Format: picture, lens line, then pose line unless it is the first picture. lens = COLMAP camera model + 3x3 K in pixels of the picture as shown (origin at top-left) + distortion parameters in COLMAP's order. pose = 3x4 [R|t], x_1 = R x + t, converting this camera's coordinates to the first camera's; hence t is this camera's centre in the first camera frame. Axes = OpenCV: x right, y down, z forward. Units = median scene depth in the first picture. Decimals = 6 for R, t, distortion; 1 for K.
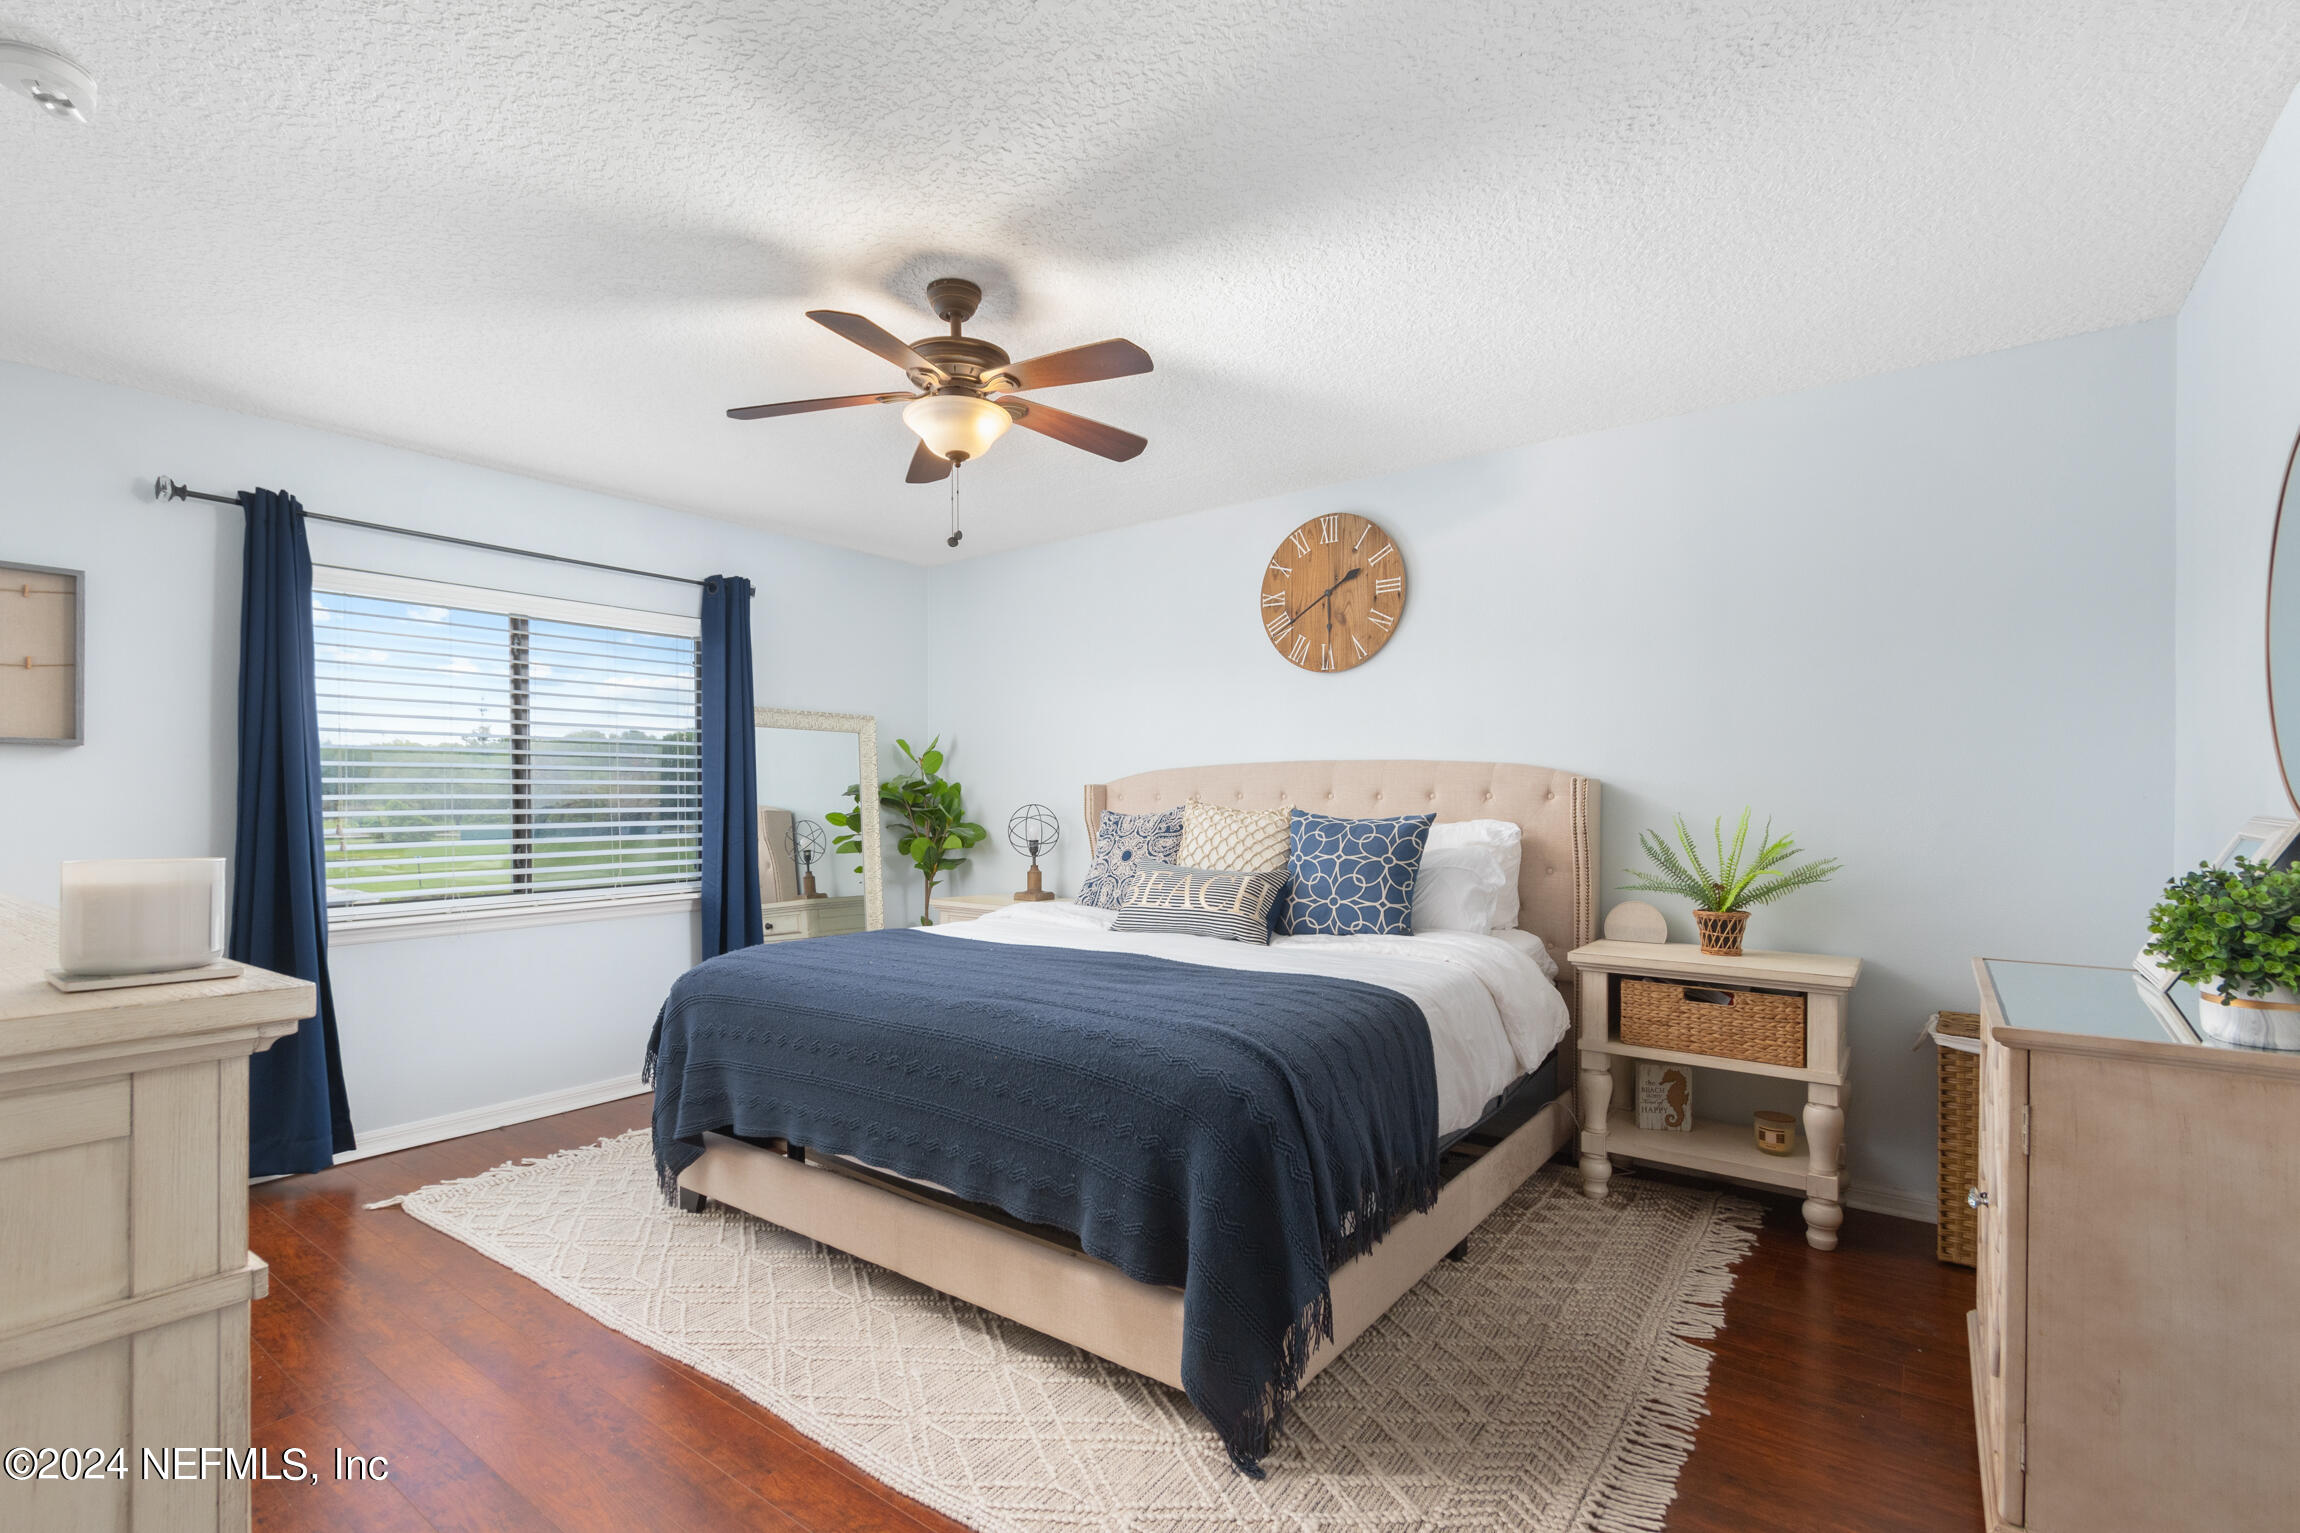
lens RADIAL K [[1119.6, 0, 1164.3], [0, 1119.6, 799.4], [0, 0, 1]] dist [0.004410, -0.003207]
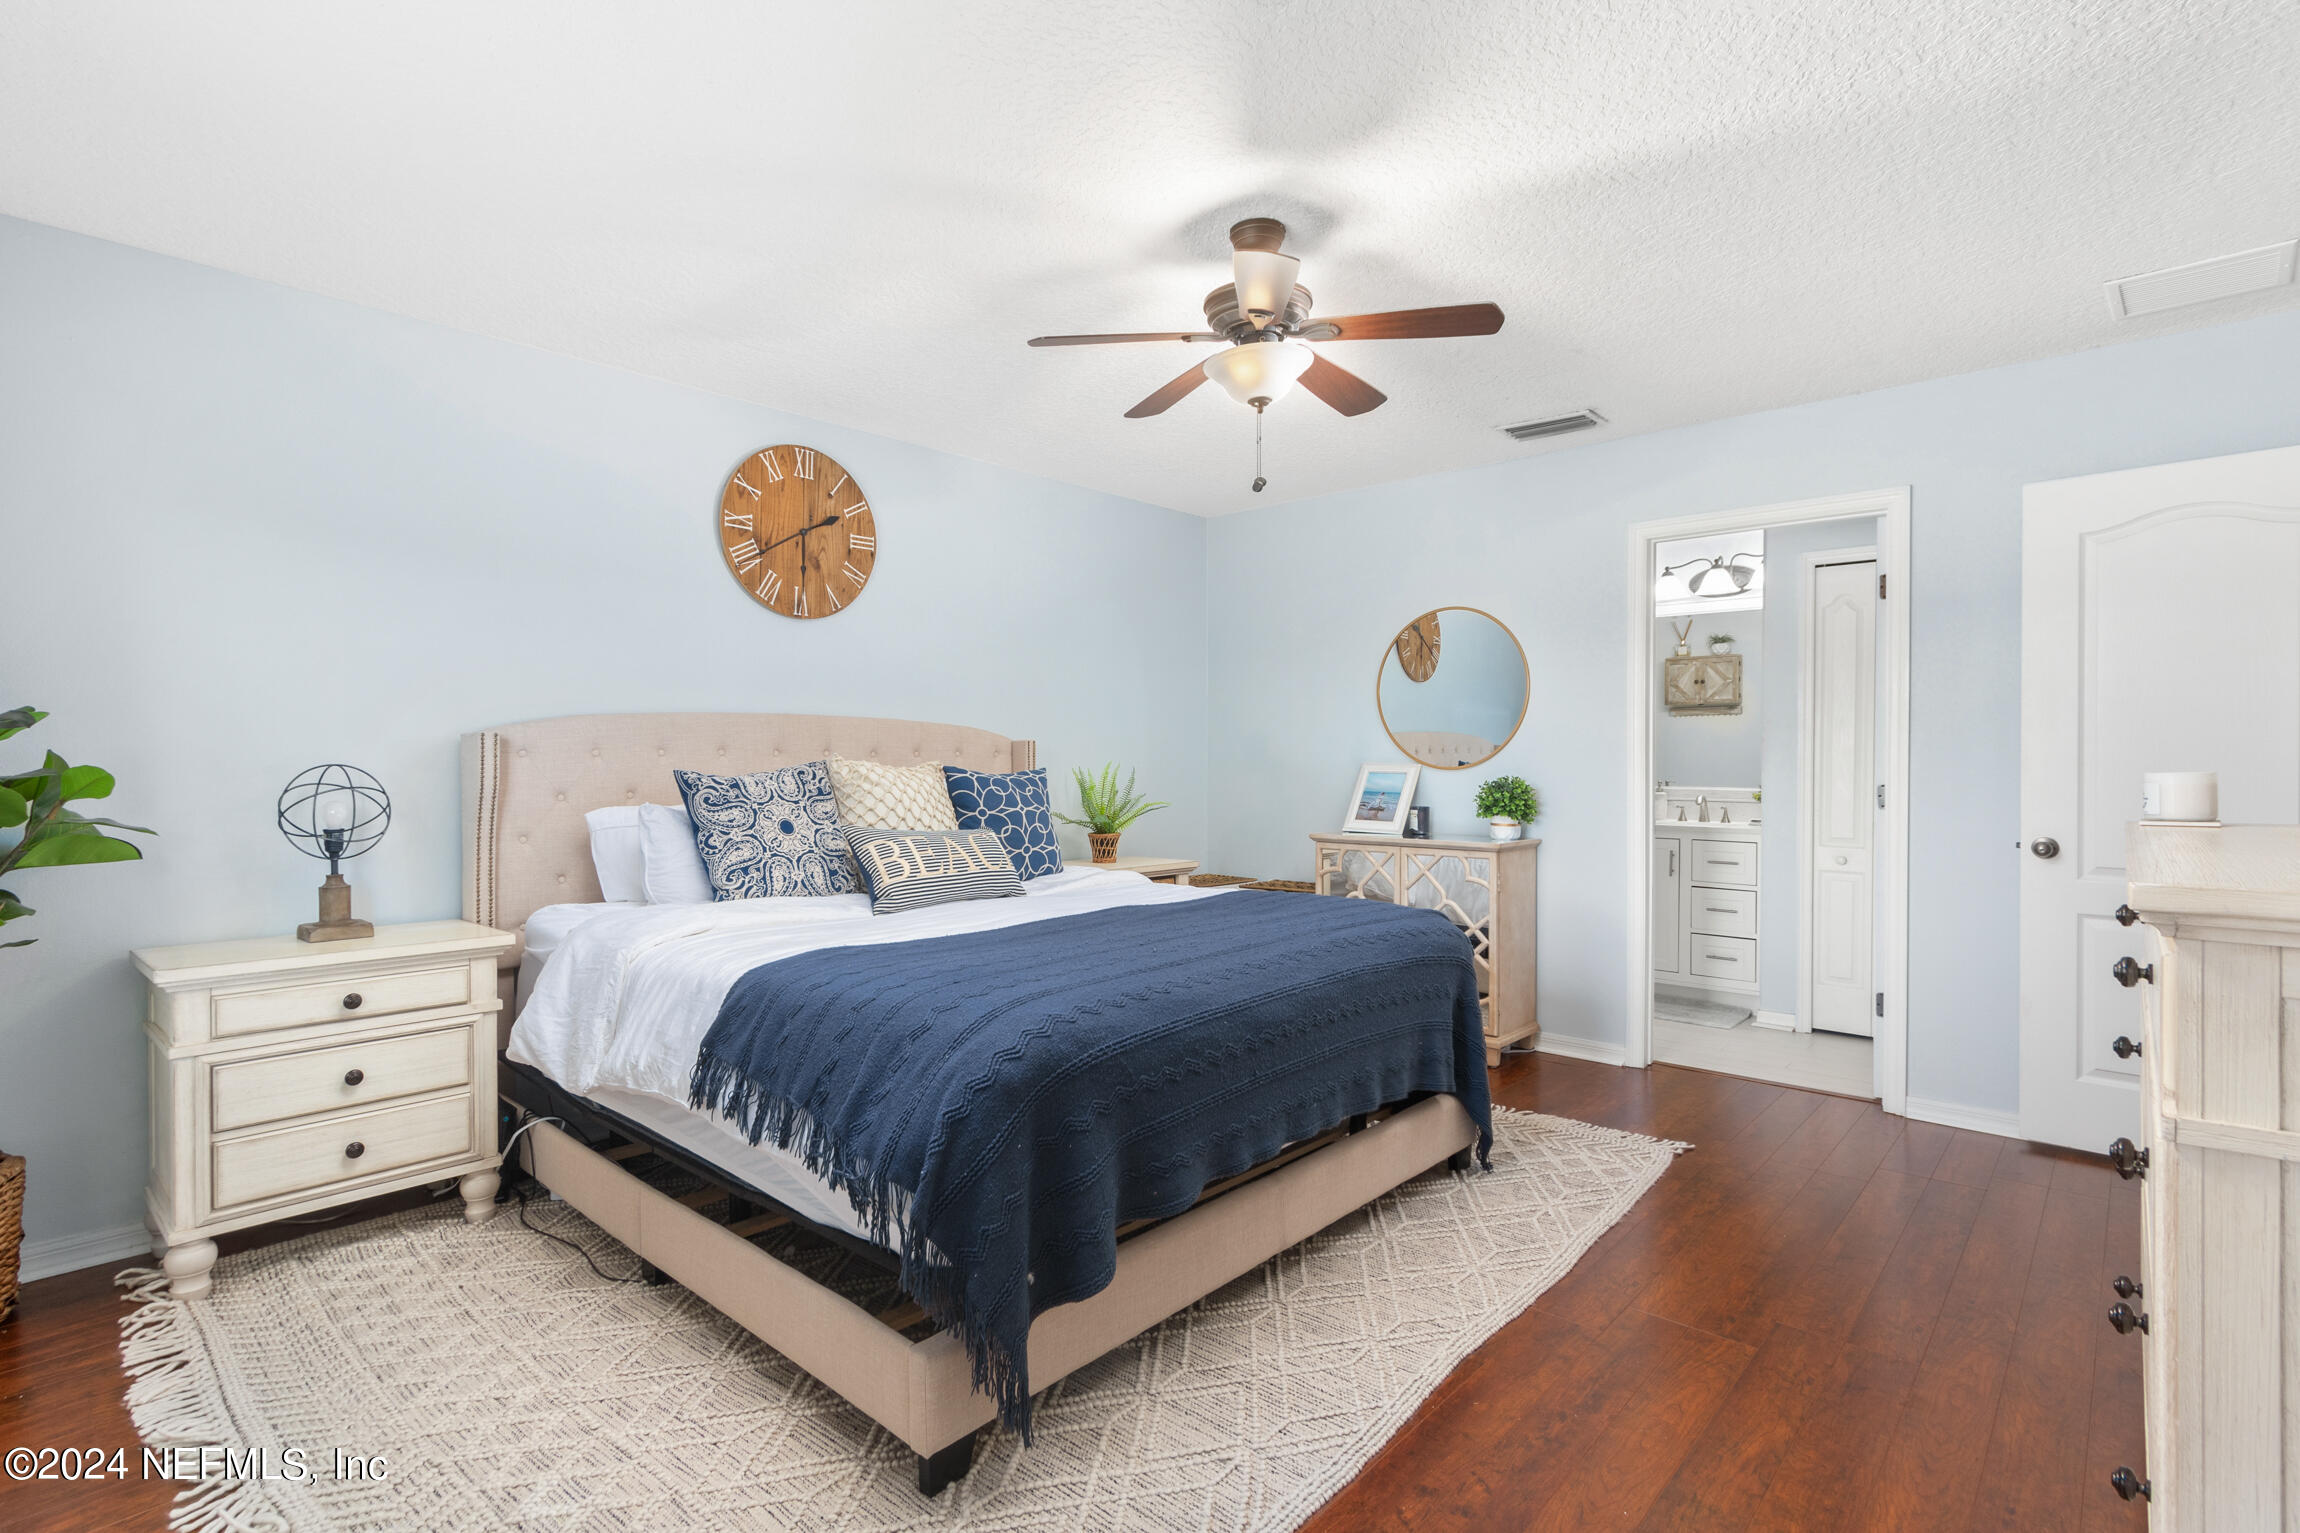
lens RADIAL K [[1119.6, 0, 1153.2], [0, 1119.6, 768.5], [0, 0, 1]] dist [0.004410, -0.003207]
pose [[0.086031, -0.002530, 0.996289, -0.784076], [0.006742, 0.999975, 0.001957, 0.009786], [-0.996270, 0.006549, 0.086046, 0.672124]]
